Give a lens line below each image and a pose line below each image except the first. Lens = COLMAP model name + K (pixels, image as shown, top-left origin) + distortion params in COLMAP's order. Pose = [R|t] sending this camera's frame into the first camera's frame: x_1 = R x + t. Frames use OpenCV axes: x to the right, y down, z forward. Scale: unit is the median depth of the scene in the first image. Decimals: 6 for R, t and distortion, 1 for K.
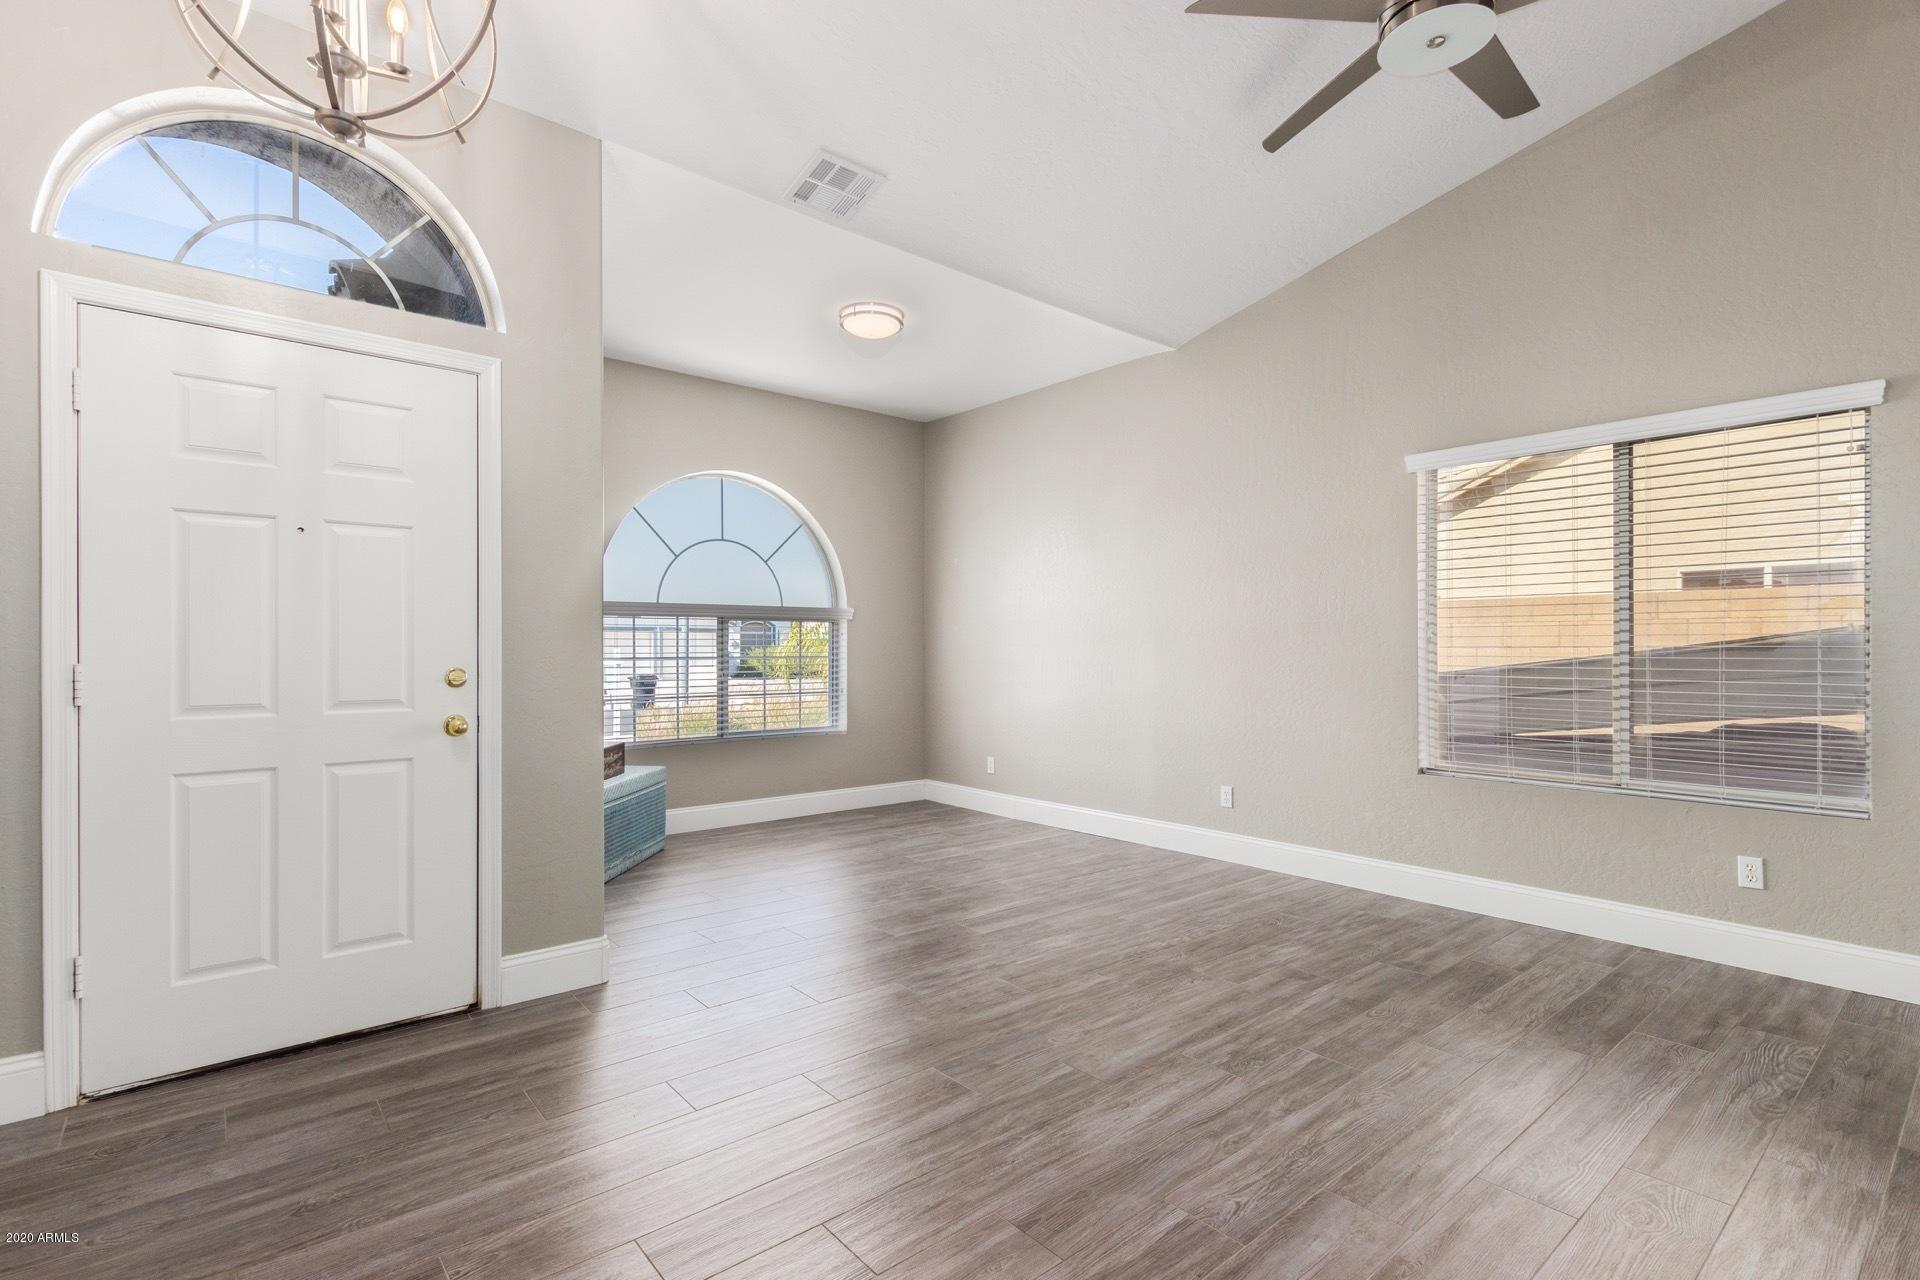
lens RADIAL K [[892.9, 0, 965.2], [0, 892.9, 649.7], [0, 0, 1]] dist [0.001891, 0.000397]
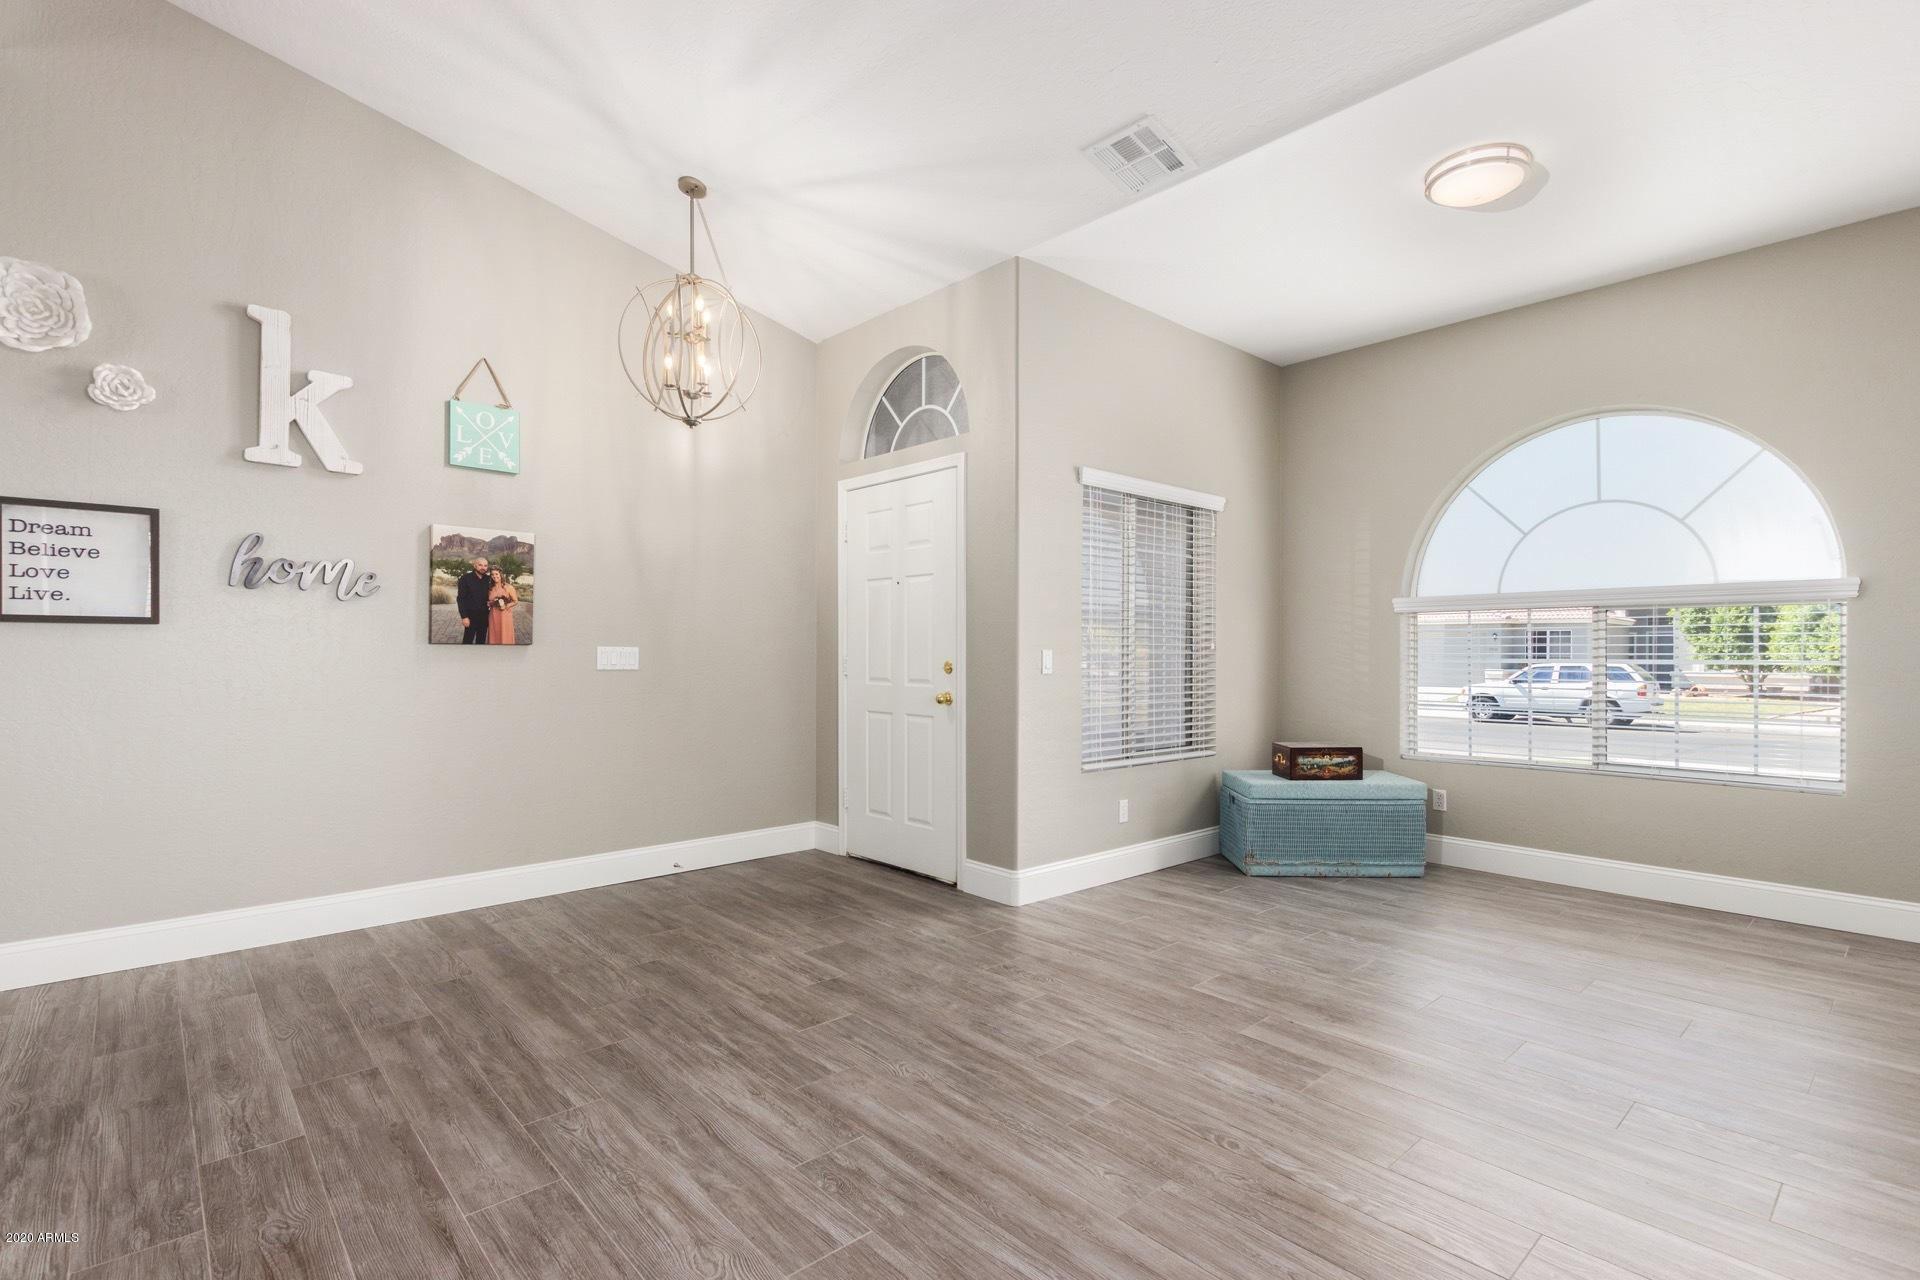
lens RADIAL K [[892.9, 0, 964.3], [0, 892.9, 642.1], [0, 0, 1]] dist [0.001891, 0.000397]
pose [[0.048806, -0.005332, -0.998794, 1.065137], [-0.001821, 0.999984, -0.005427, -0.004088], [0.998807, 0.002084, 0.048795, 1.036064]]
